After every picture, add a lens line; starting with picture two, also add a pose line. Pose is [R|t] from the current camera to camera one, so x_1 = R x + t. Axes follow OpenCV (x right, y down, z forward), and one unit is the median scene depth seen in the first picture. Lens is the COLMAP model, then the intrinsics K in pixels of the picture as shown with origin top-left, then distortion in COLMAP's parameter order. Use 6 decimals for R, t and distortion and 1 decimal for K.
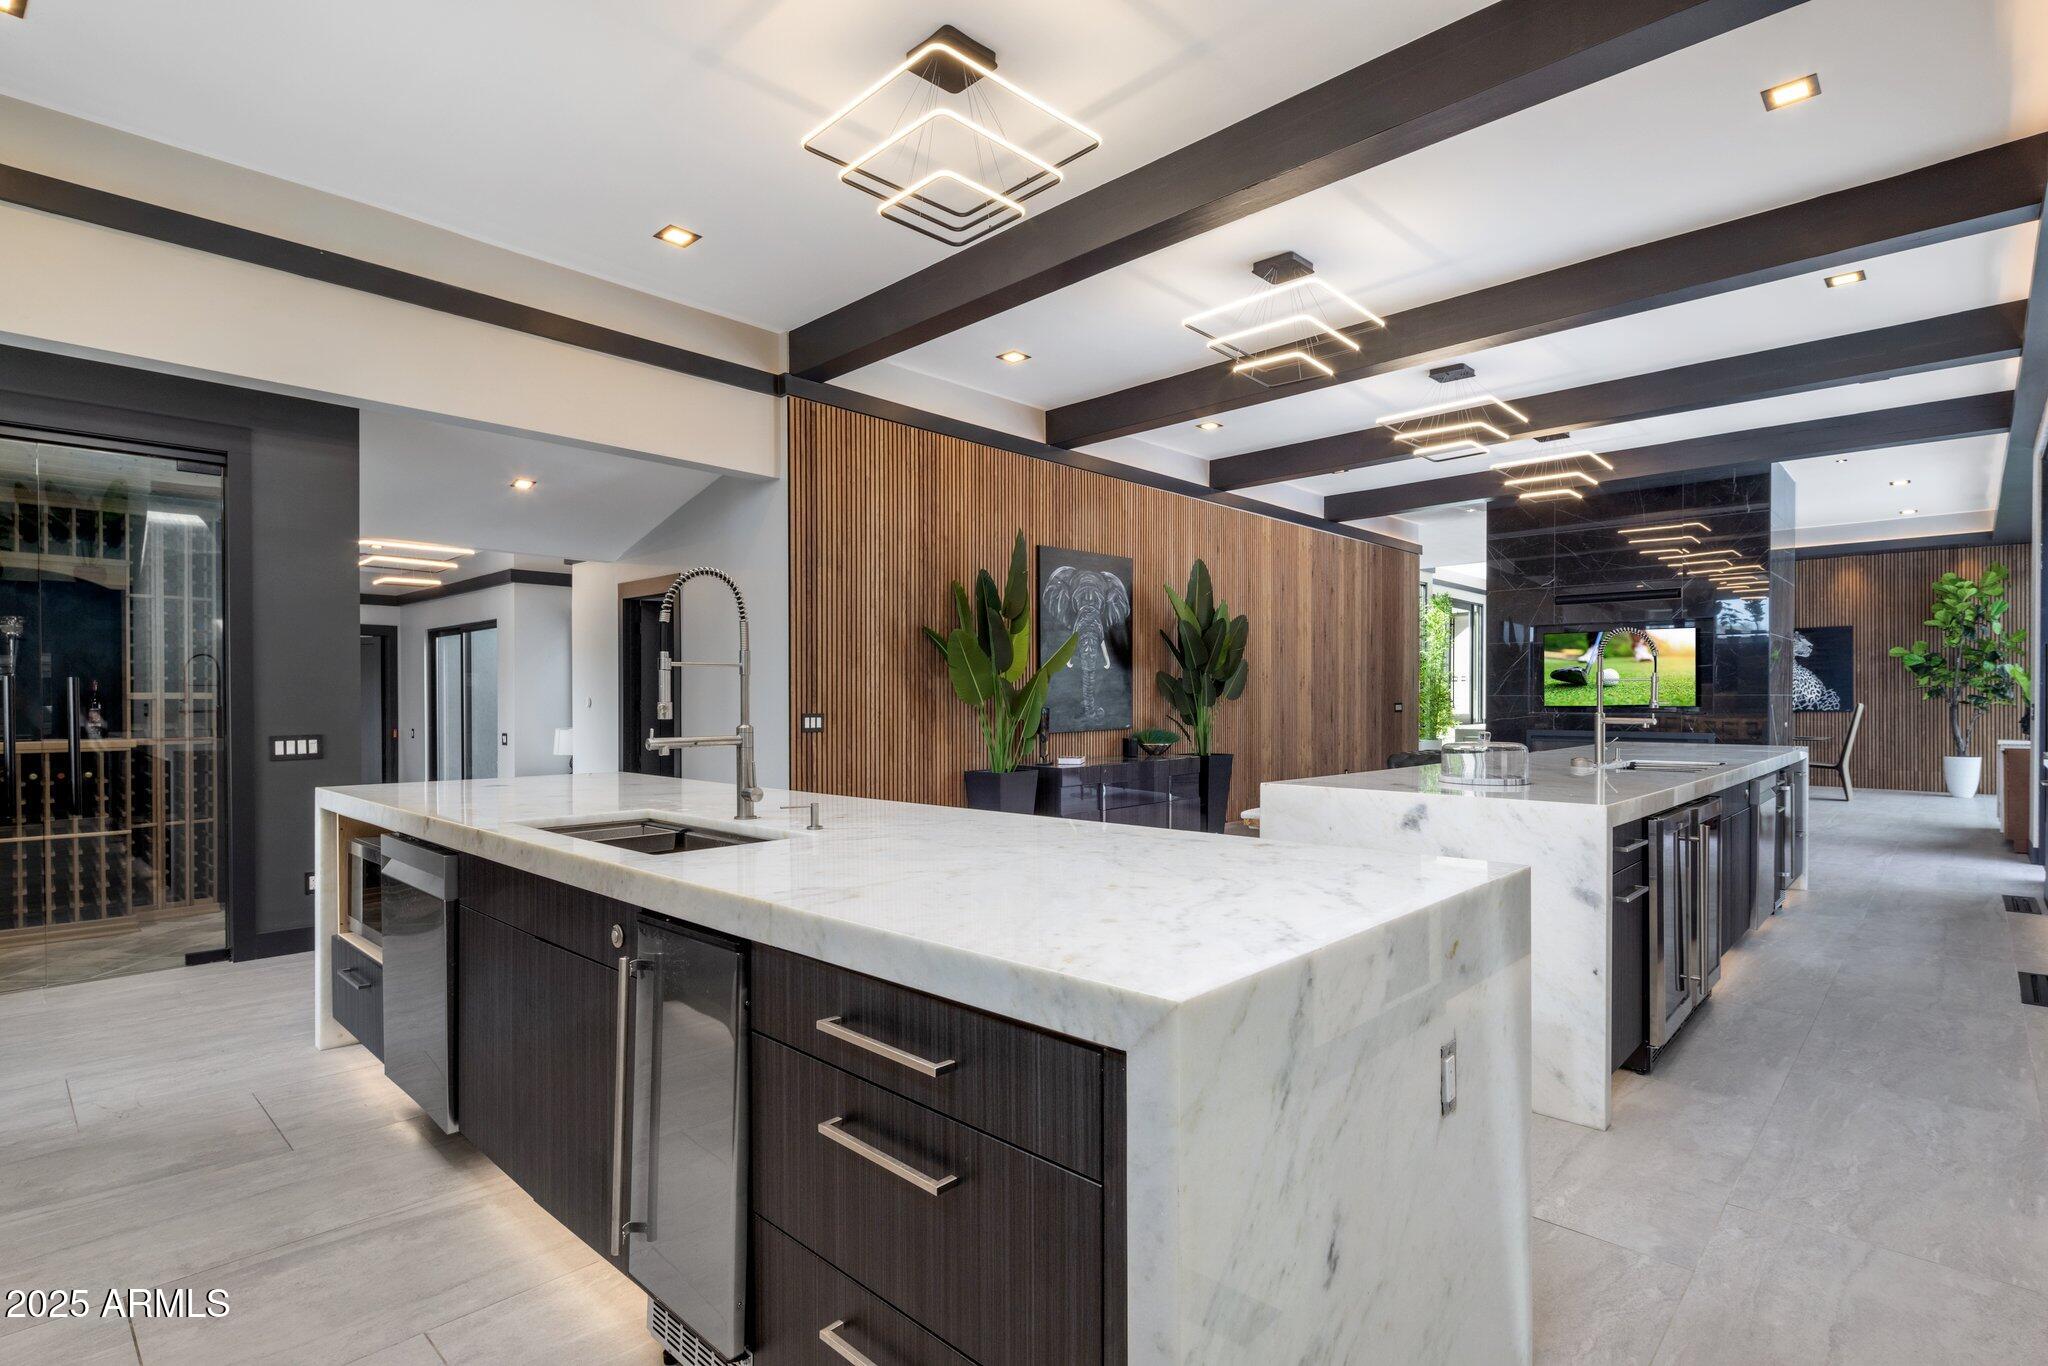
lens RADIAL K [[1017.2, 0, 1021.2], [0, 1017.2, 709.8], [0, 0, 1]] dist [-0.000431, 0.000560]
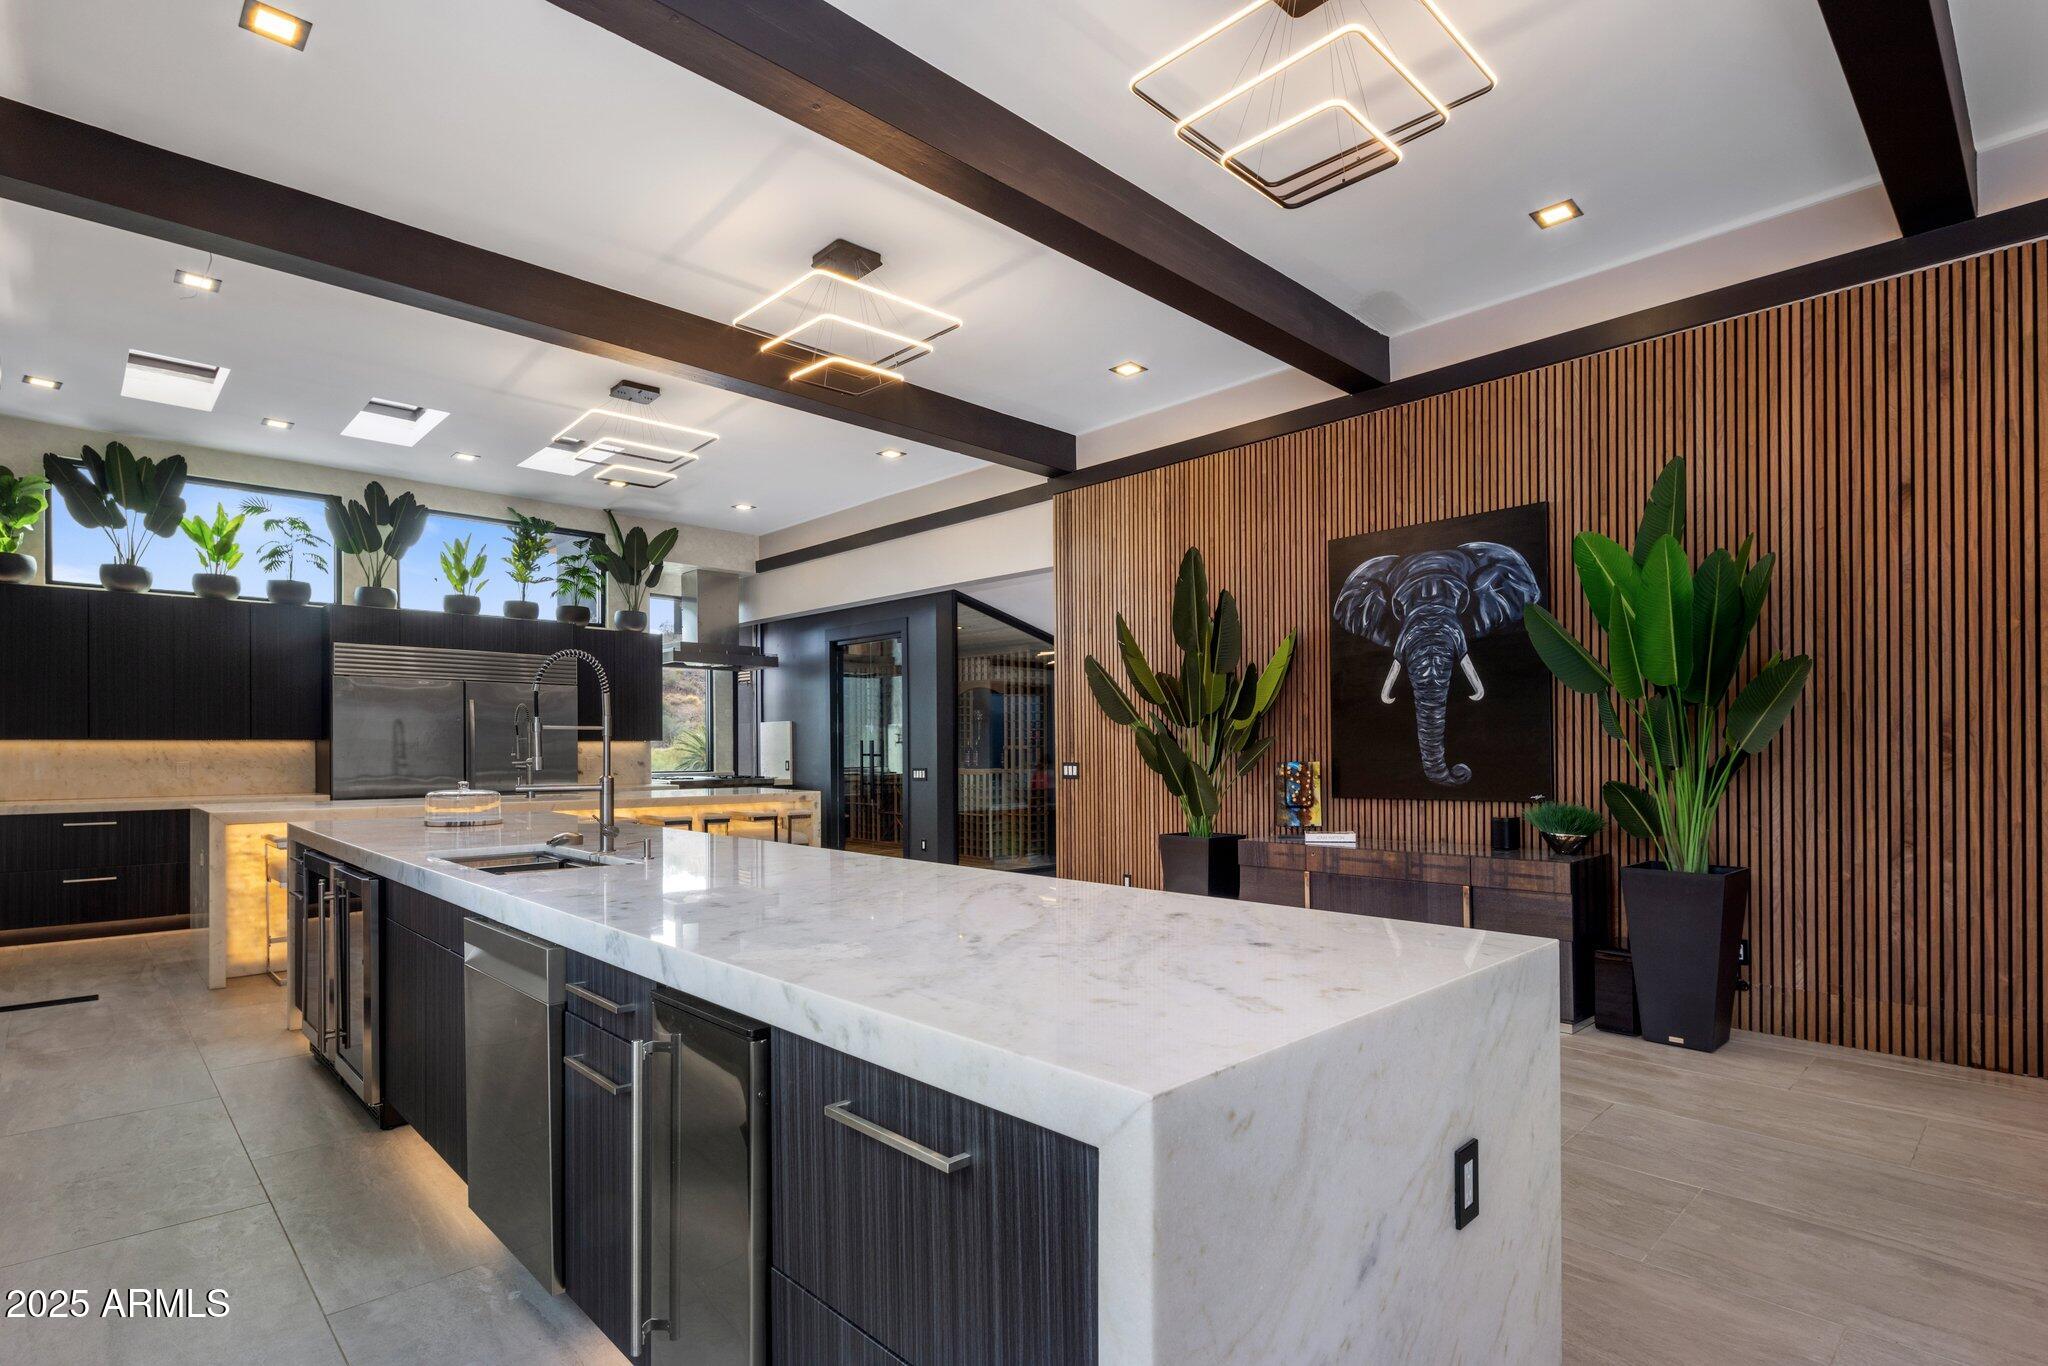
lens RADIAL K [[1010.4, 0, 1025.4], [0, 1010.4, 745.5], [0, 0, 1]] dist [-0.000314, 0.000104]
pose [[-0.055287, 0.002948, -0.998466, 0.749437], [-0.003463, 0.999989, 0.003145, -0.015072], [0.998465, 0.003631, -0.055276, 0.809325]]
